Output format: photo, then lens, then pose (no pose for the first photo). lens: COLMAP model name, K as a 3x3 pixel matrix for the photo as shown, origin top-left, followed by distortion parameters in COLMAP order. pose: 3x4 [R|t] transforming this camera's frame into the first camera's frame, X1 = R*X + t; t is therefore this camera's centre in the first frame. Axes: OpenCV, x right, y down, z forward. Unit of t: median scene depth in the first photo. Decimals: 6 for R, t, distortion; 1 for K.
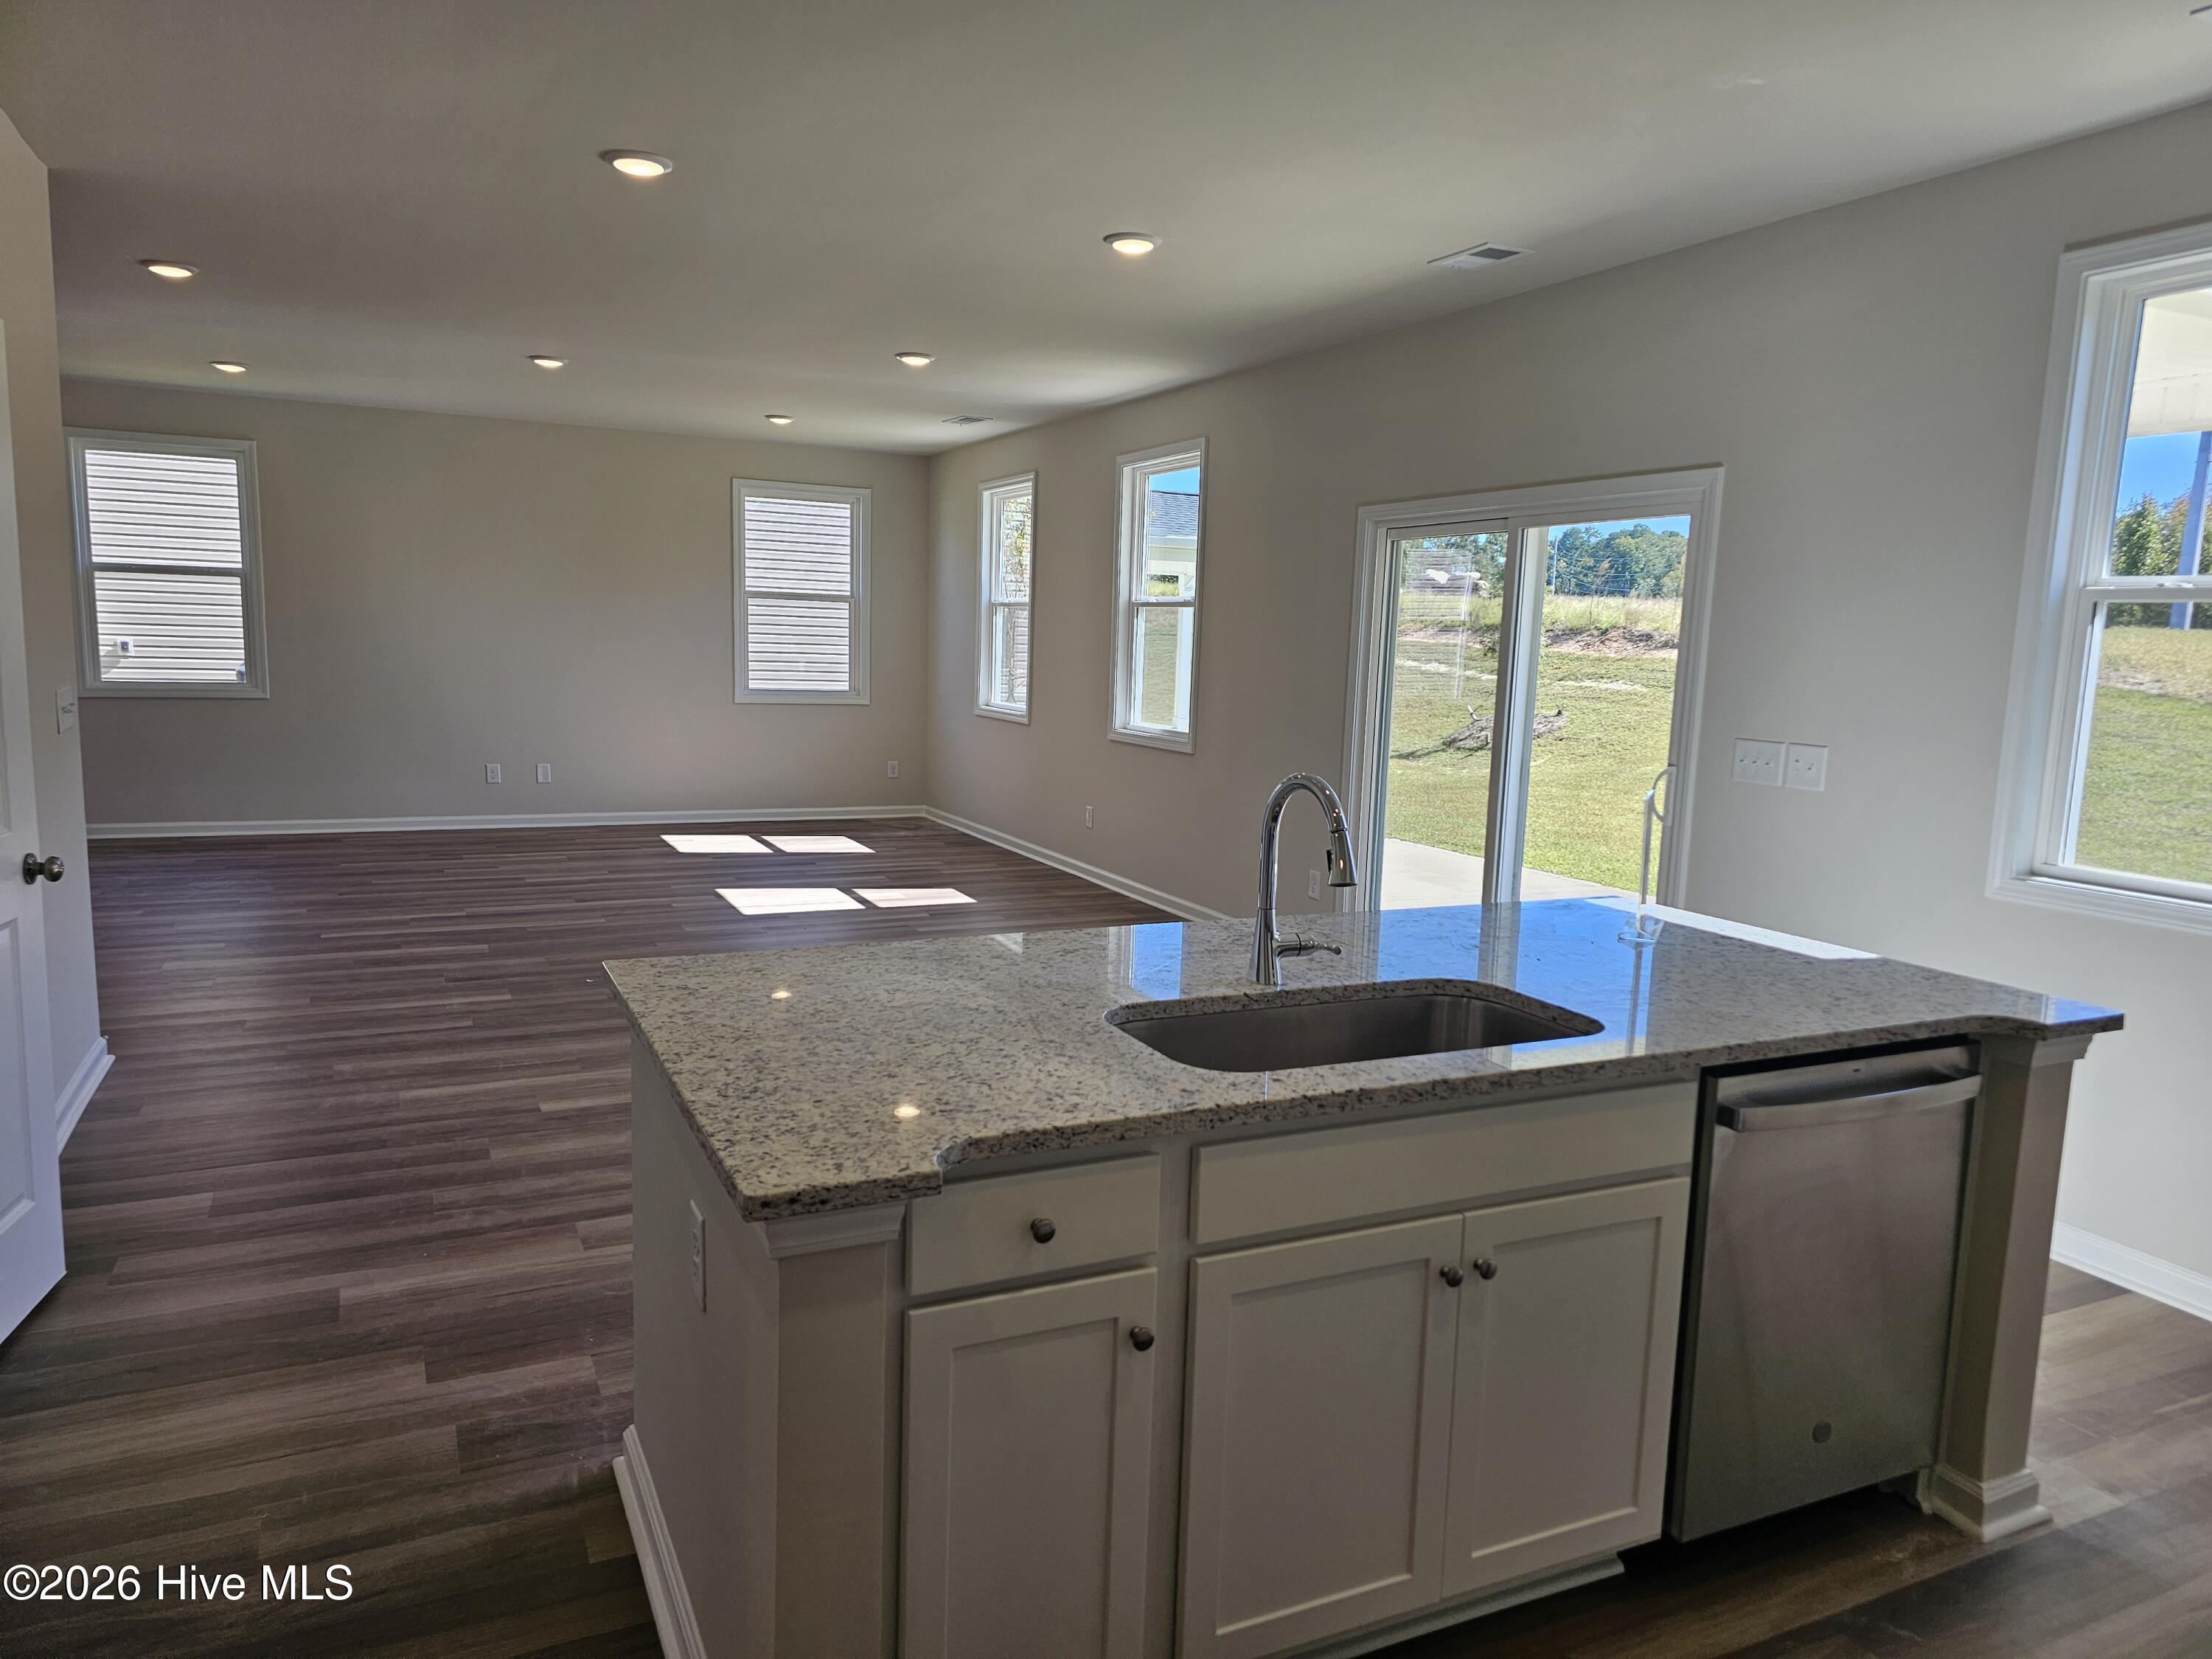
lens RADIAL K [[1483.2, 0, 1103.5], [0, 1483.2, 832.0], [0, 0, 1]] dist [0.003702, 0.002989]
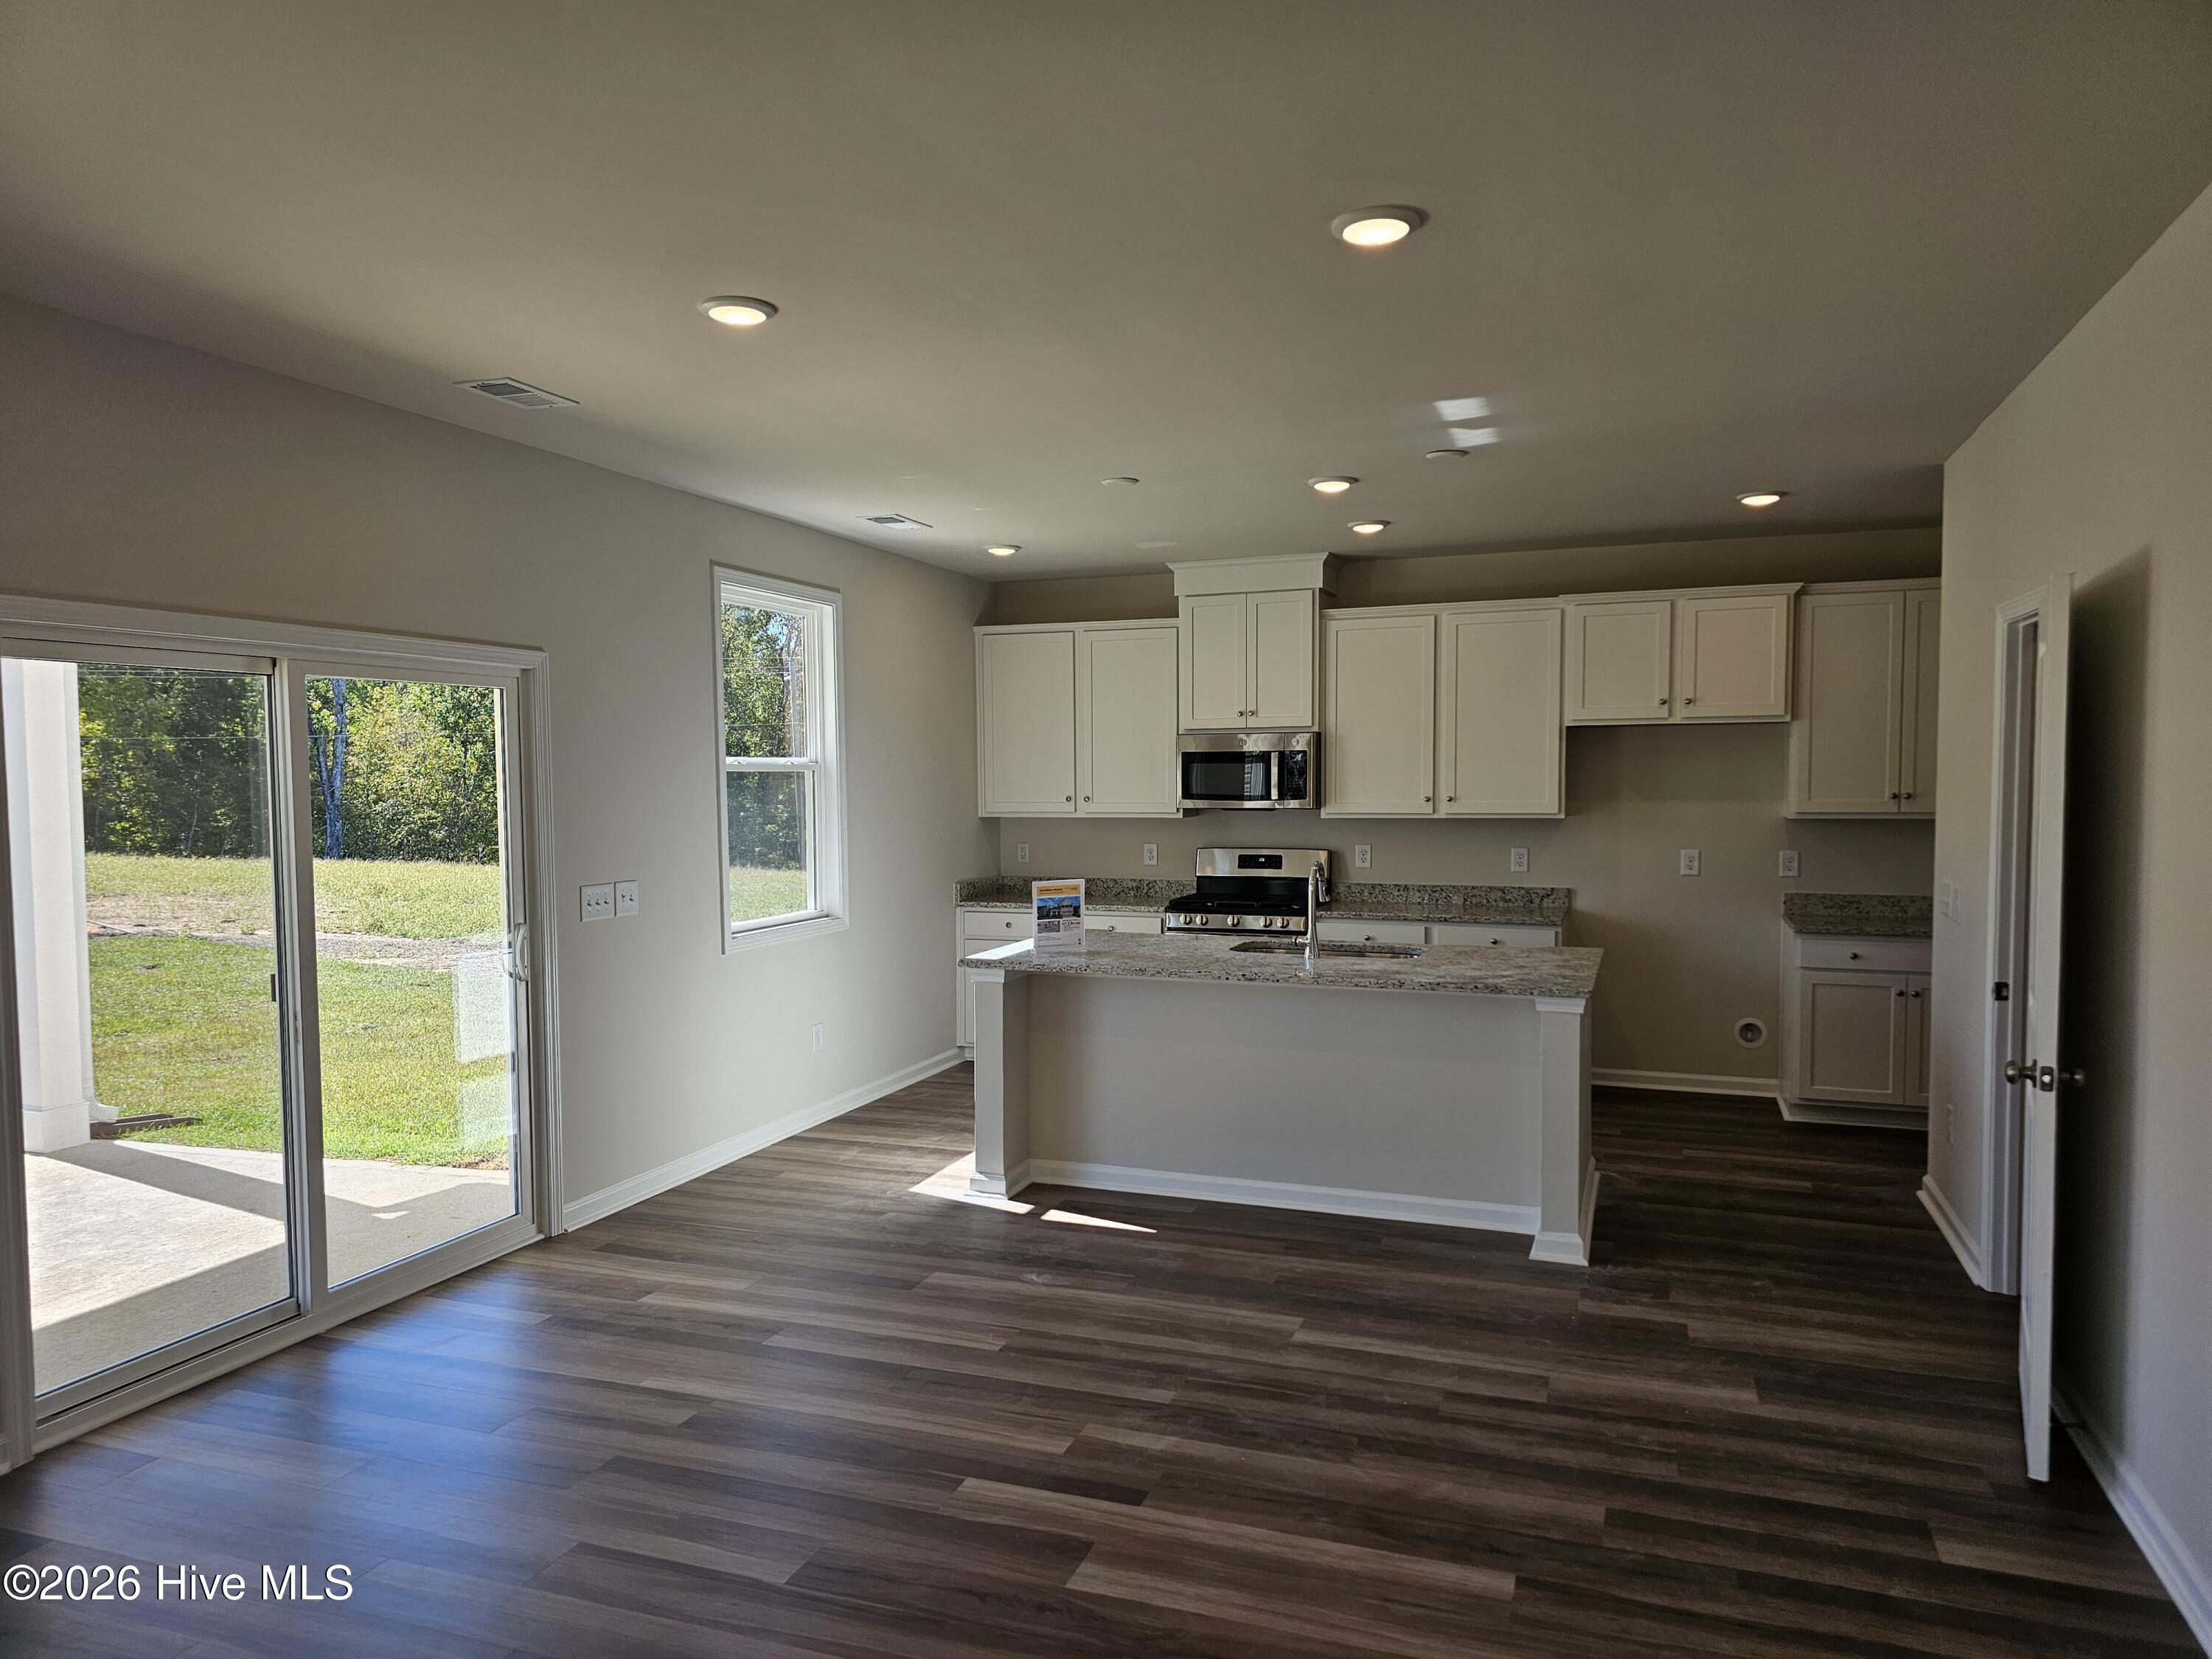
lens RADIAL K [[1483.2, 0, 1104.8], [0, 1483.2, 834.2], [0, 0, 1]] dist [0.003702, 0.002989]
pose [[-0.694775, -0.061321, 0.716608, -0.907338], [0.084739, 0.982440, 0.166225, -0.344159], [-0.714217, 0.176213, -0.677379, 1.952127]]
